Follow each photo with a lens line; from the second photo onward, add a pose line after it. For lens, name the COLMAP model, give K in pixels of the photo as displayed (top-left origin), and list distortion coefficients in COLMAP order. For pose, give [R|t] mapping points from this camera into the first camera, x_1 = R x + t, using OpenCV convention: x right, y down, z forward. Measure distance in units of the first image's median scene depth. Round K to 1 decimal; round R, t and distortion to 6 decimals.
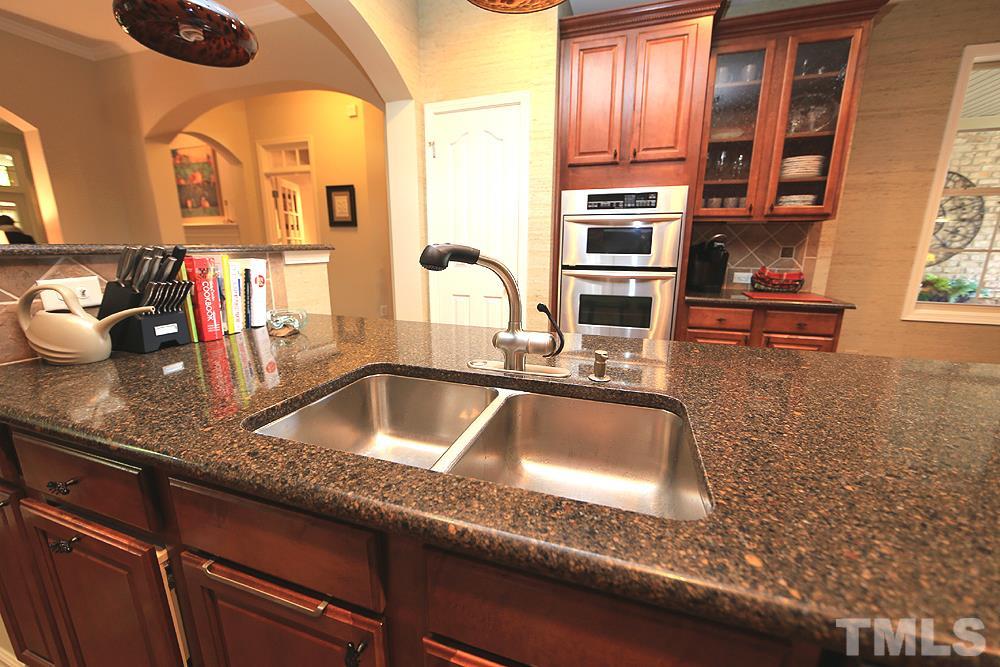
lens RADIAL K [[396.8, 0, 500.0], [0, 396.8, 333.5], [0, 0, 1]] dist [-0.014967, 0.004151]
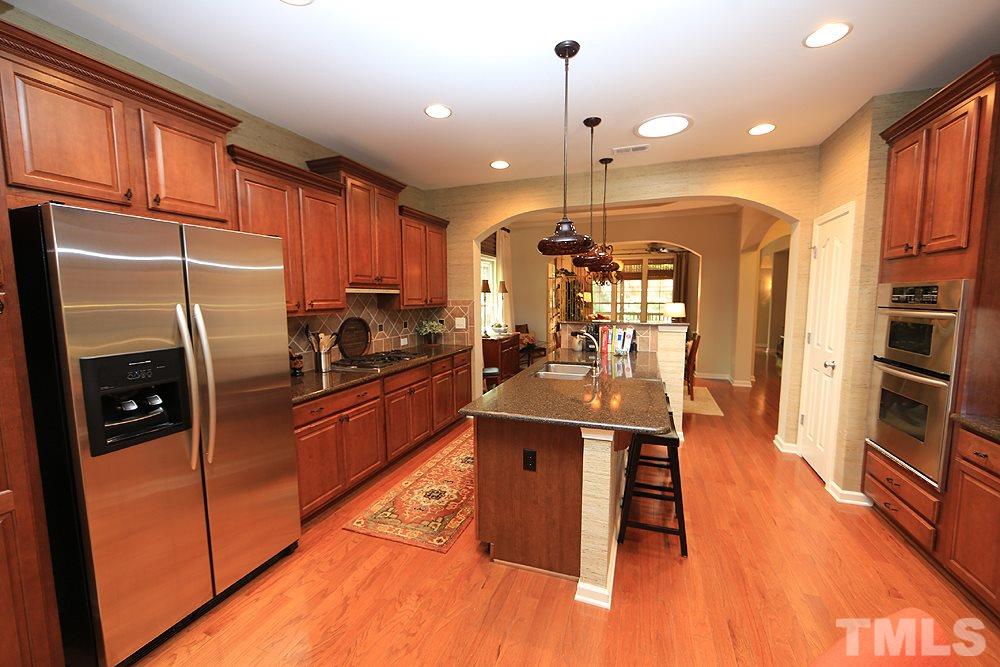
lens RADIAL K [[396.8, 0, 500.0], [0, 396.8, 333.5], [0, 0, 1]] dist [-0.014967, 0.004151]
pose [[-0.029260, 0.091823, -0.995345, 1.239129], [-0.206936, 0.973643, 0.095904, -0.134998], [0.977917, 0.208779, -0.009487, 0.089734]]
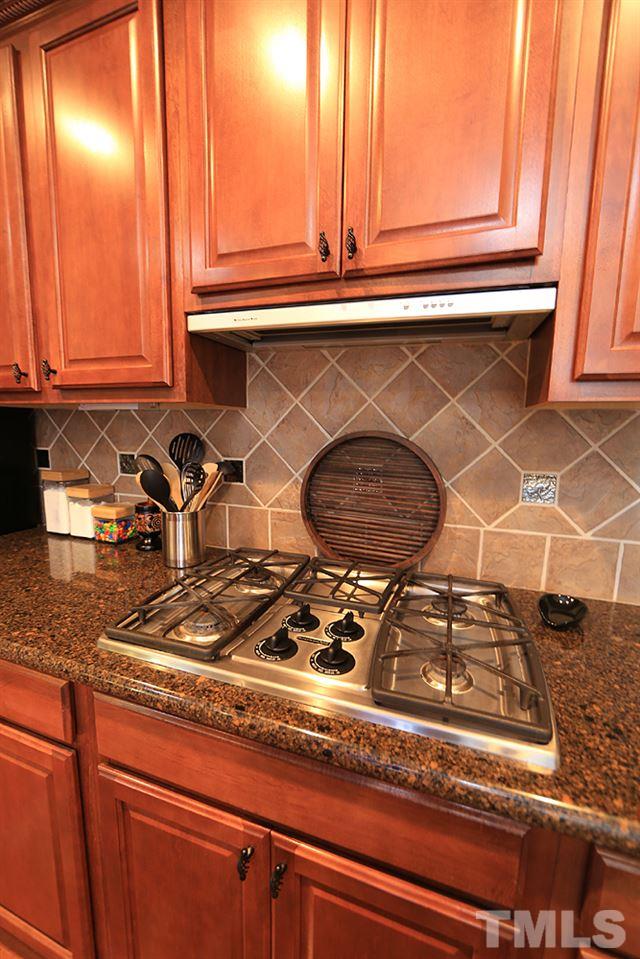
lens RADIAL K [[380.6, 0, 320.0], [0, 380.6, 479.5], [0, 0, 1]] dist [-0.014967, 0.004151]
pose [[-0.999719, -0.023686, -0.000401, -0.173590], [-0.022359, 0.937800, 0.346456, -0.032423], [-0.007830, 0.346367, -0.938066, -0.057679]]
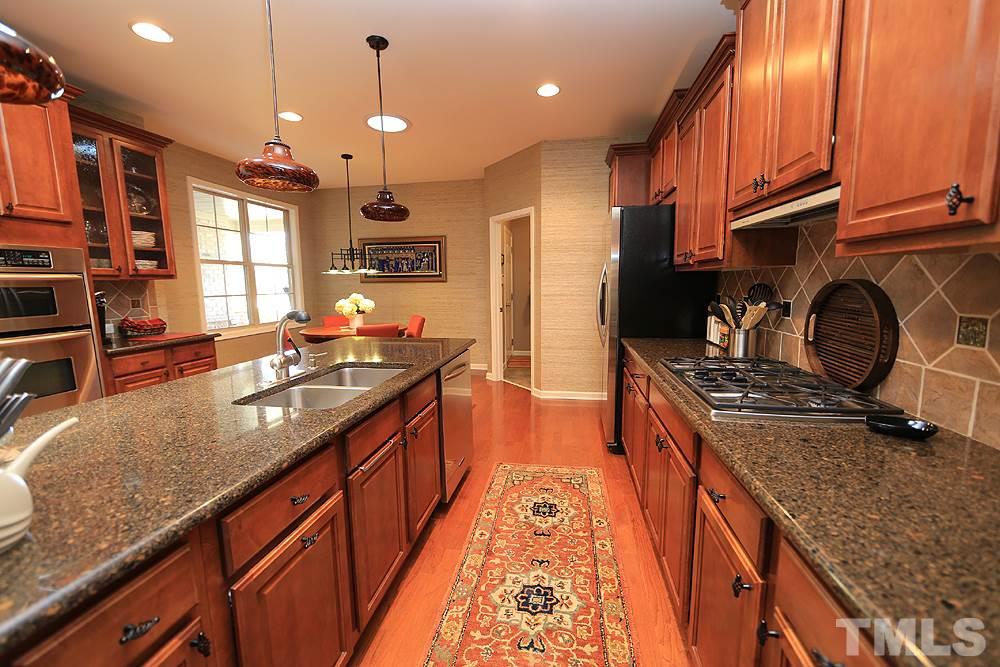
lens RADIAL K [[396.8, 0, 500.0], [0, 396.8, 333.5], [0, 0, 1]] dist [-0.014967, 0.004151]
pose [[-0.155899, -0.130539, 0.979109, -0.713466], [0.226106, 0.960195, 0.164019, -0.069126], [-0.961546, 0.246953, -0.120178, 0.097080]]
